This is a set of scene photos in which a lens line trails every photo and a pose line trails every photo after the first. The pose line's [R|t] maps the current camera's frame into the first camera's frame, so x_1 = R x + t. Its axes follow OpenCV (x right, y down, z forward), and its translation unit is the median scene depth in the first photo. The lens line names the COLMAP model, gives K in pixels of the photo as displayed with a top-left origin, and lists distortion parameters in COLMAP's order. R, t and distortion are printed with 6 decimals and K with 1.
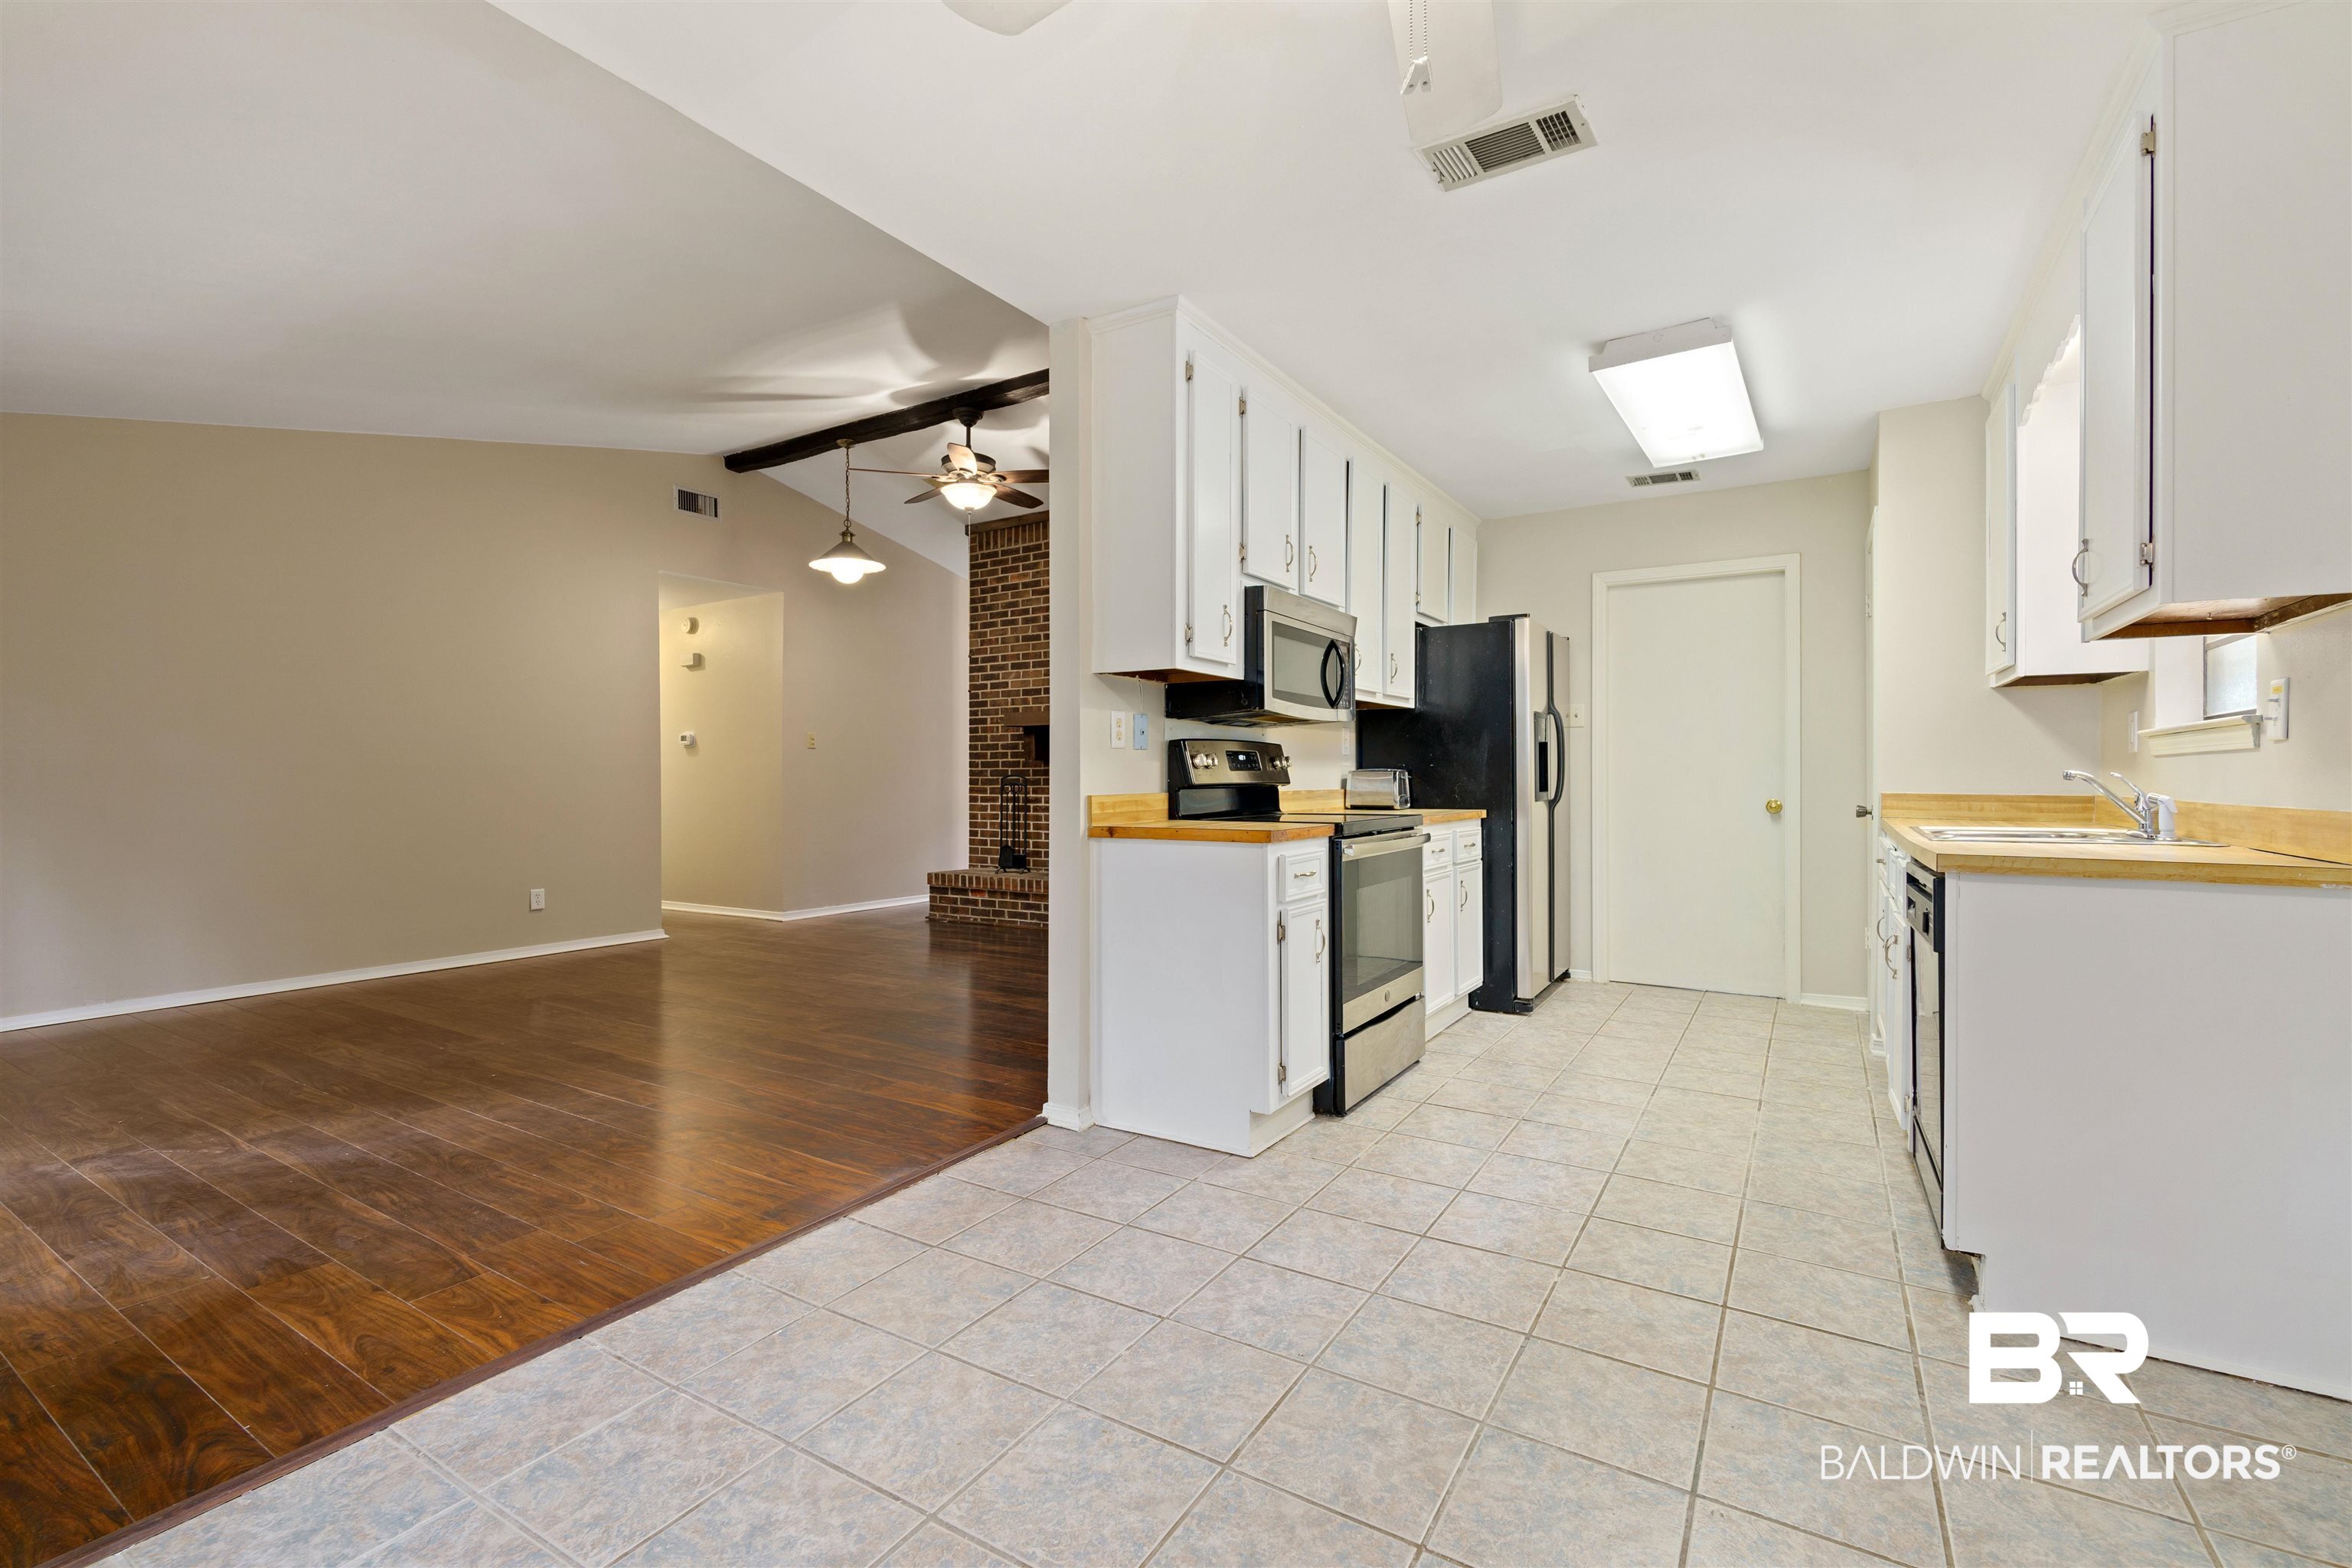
lens RADIAL K [[1029.8, 0, 1181.8], [0, 1029.8, 774.9], [0, 0, 1]] dist [-0.009202, 0.000320]
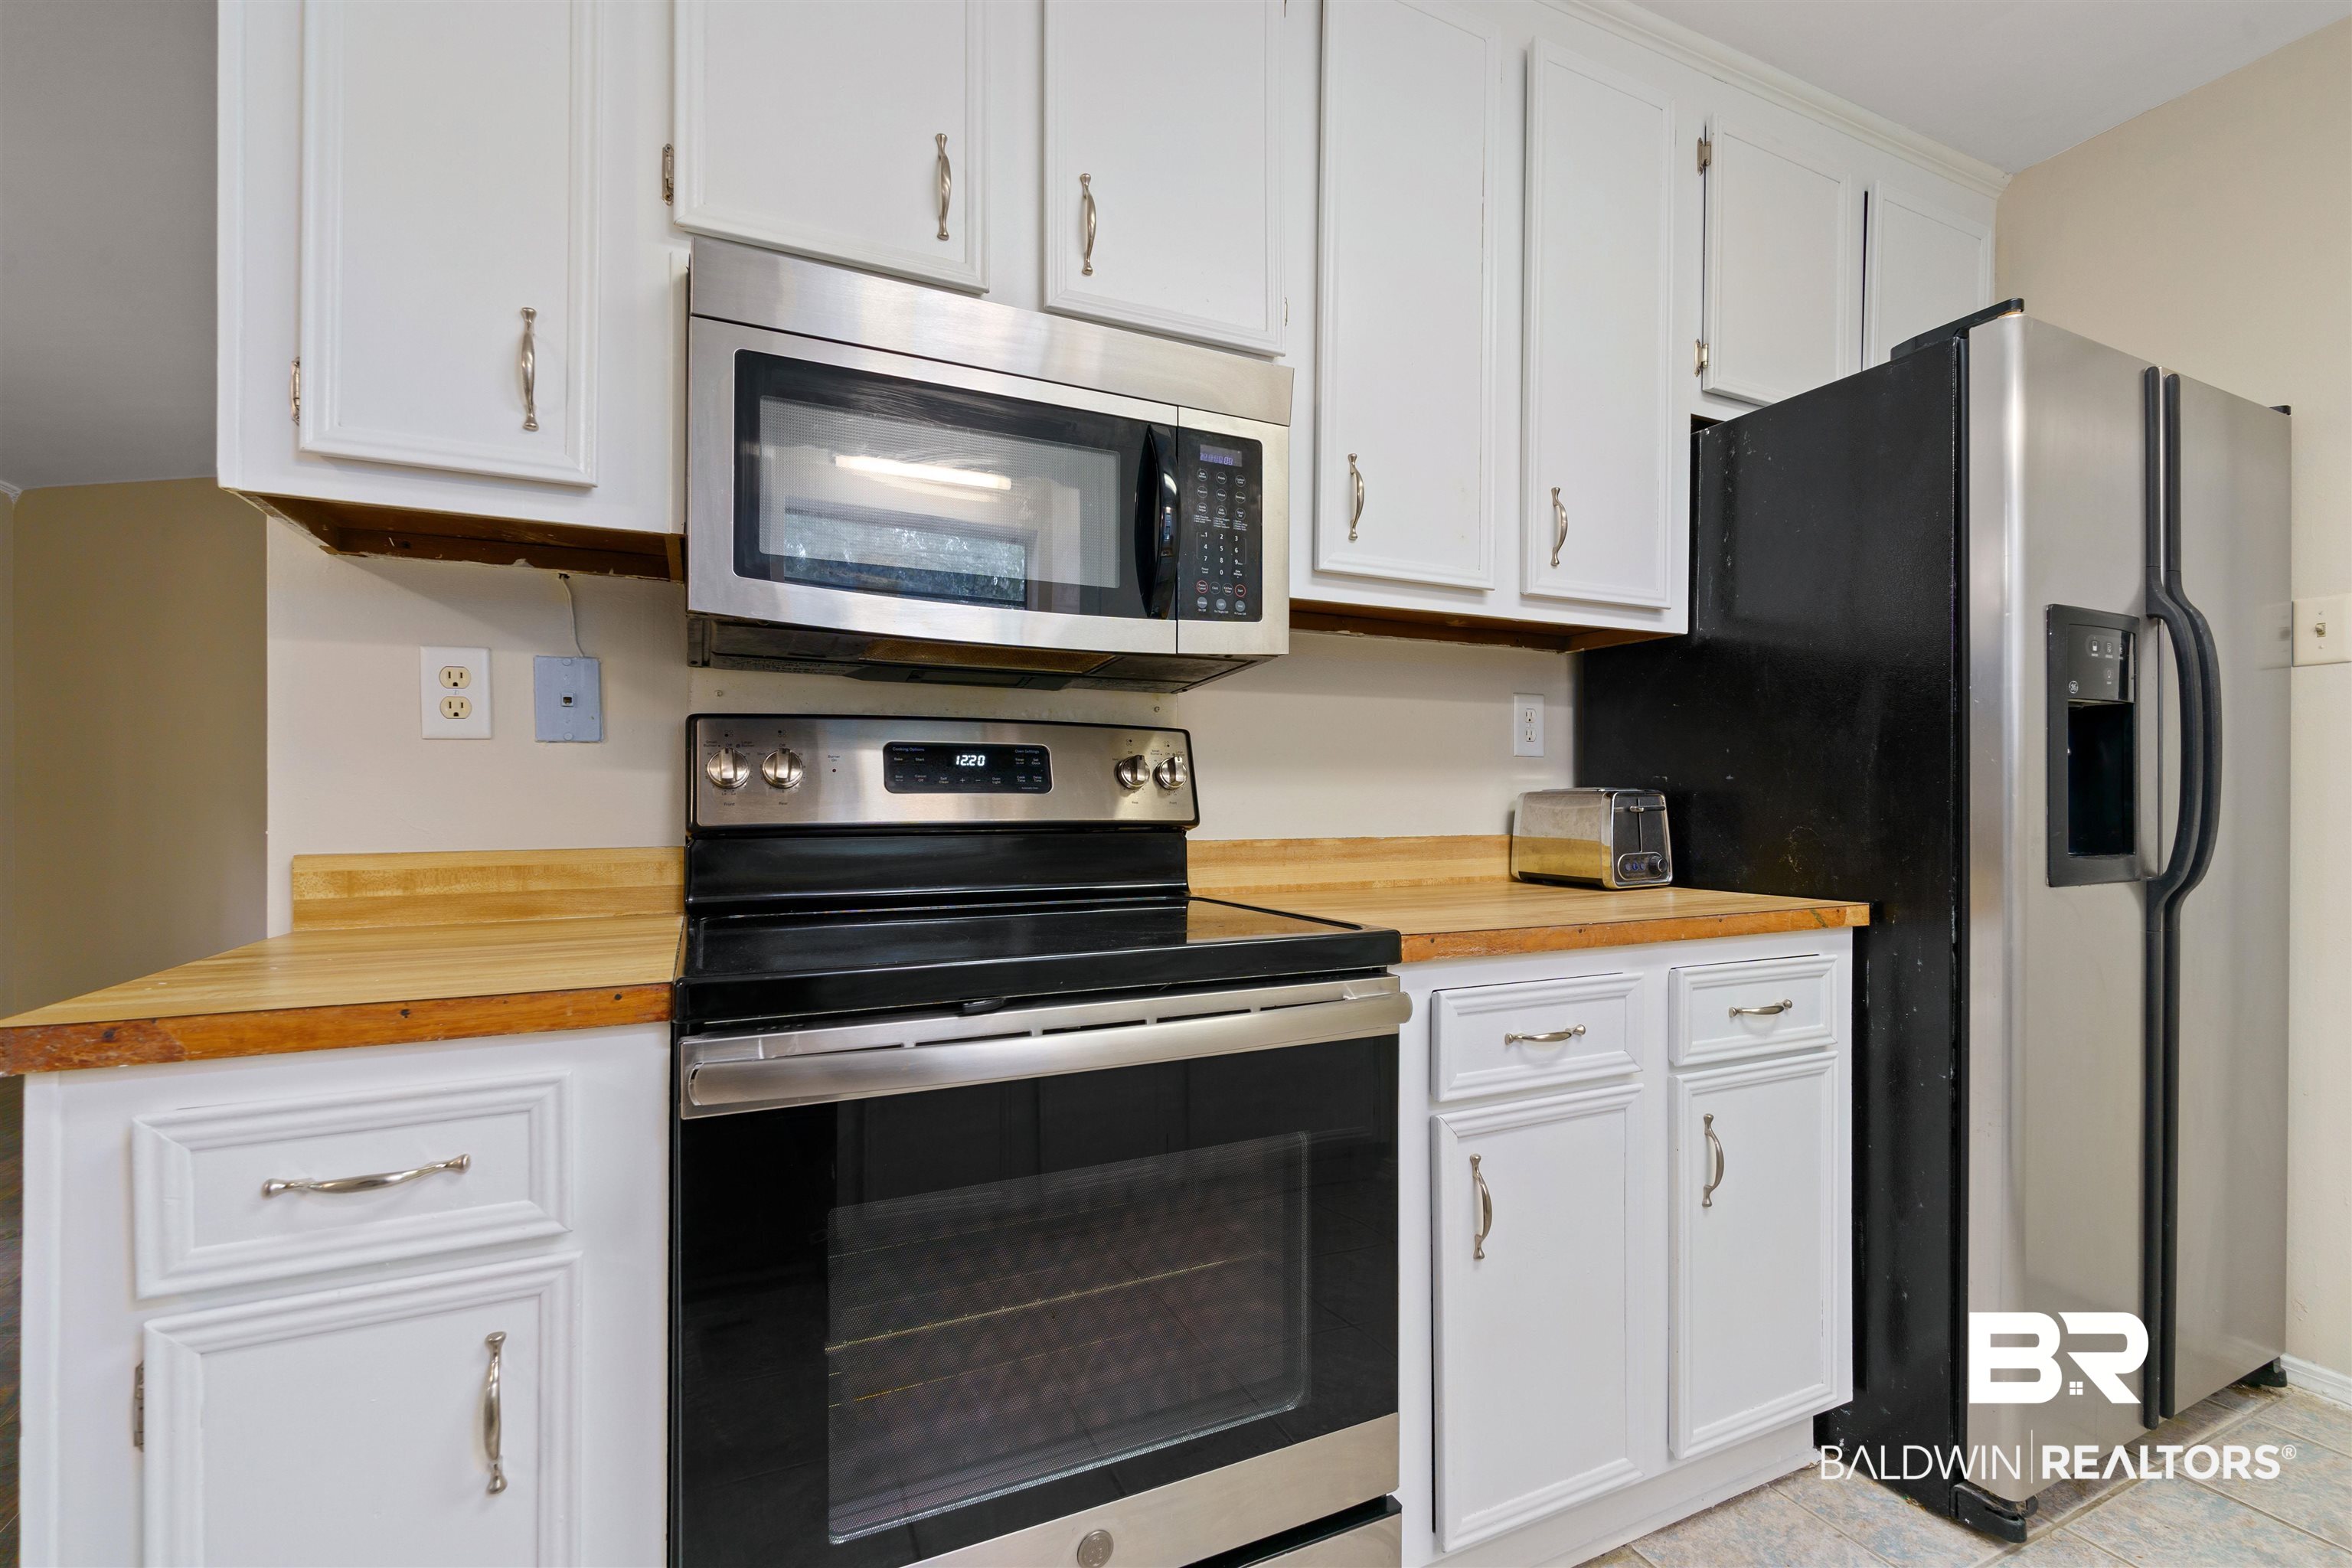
lens RADIAL K [[1029.8, 0, 1192.6], [0, 1029.8, 805.8], [0, 0, 1]] dist [-0.009202, 0.000320]
pose [[0.839830, 0.004113, -0.542834, 0.288457], [-0.000099, 0.999972, 0.007423, -0.001501], [0.542850, -0.006180, 0.839807, 0.578418]]
